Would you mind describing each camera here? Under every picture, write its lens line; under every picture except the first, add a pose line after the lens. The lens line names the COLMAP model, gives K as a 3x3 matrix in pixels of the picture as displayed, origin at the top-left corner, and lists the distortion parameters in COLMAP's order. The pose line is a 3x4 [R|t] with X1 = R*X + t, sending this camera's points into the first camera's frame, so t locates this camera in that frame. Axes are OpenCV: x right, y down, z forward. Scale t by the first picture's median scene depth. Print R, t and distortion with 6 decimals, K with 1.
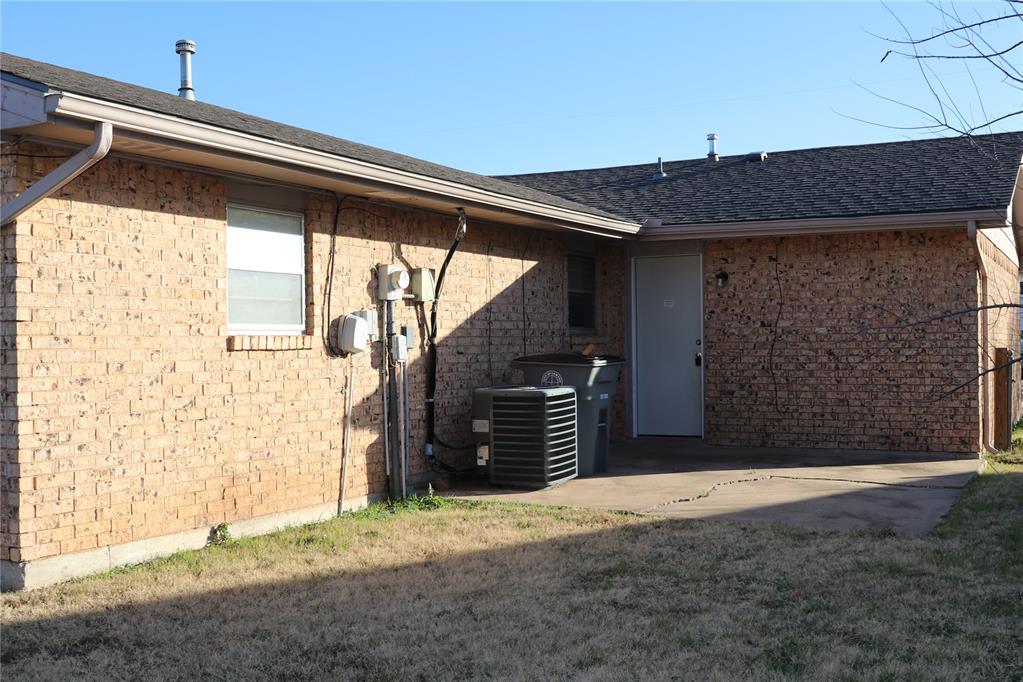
lens RADIAL K [[1122.0, 0, 510.4], [0, 1122.0, 340.2], [0, 0, 1]] dist [-0.095006, 0.000000]
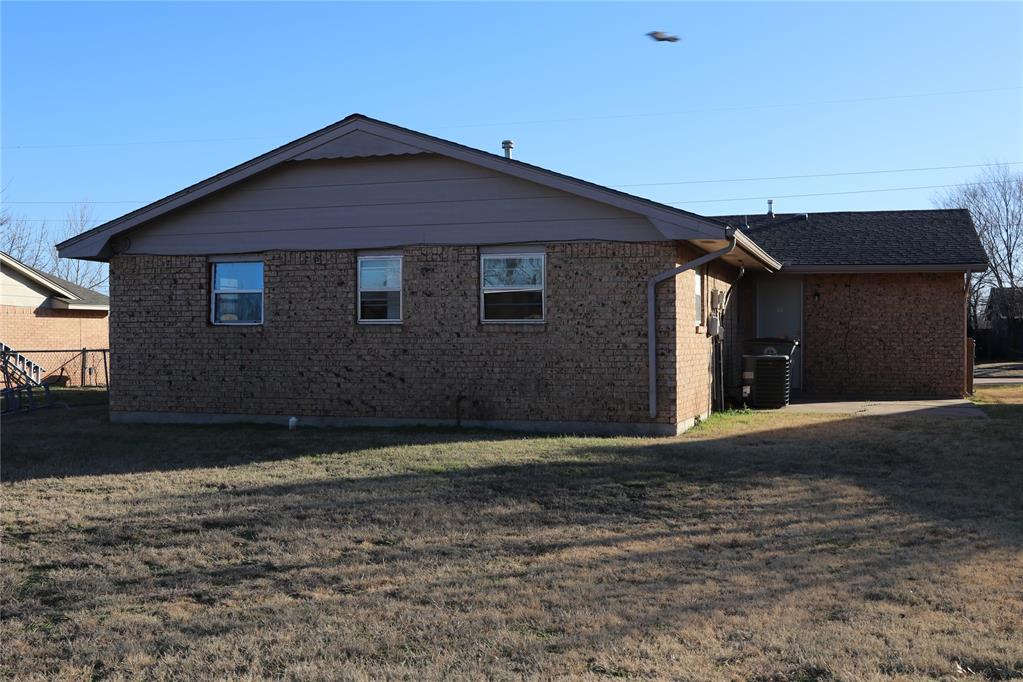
lens RADIAL K [[1122.0, 0, 512.2], [0, 1122.0, 340.1], [0, 0, 1]] dist [-0.095006, 0.000000]
pose [[0.983712, 0.012532, 0.179313, -0.604160], [-0.013831, 0.999886, 0.005996, 0.009014], [-0.179217, -0.008378, 0.983774, -0.627239]]
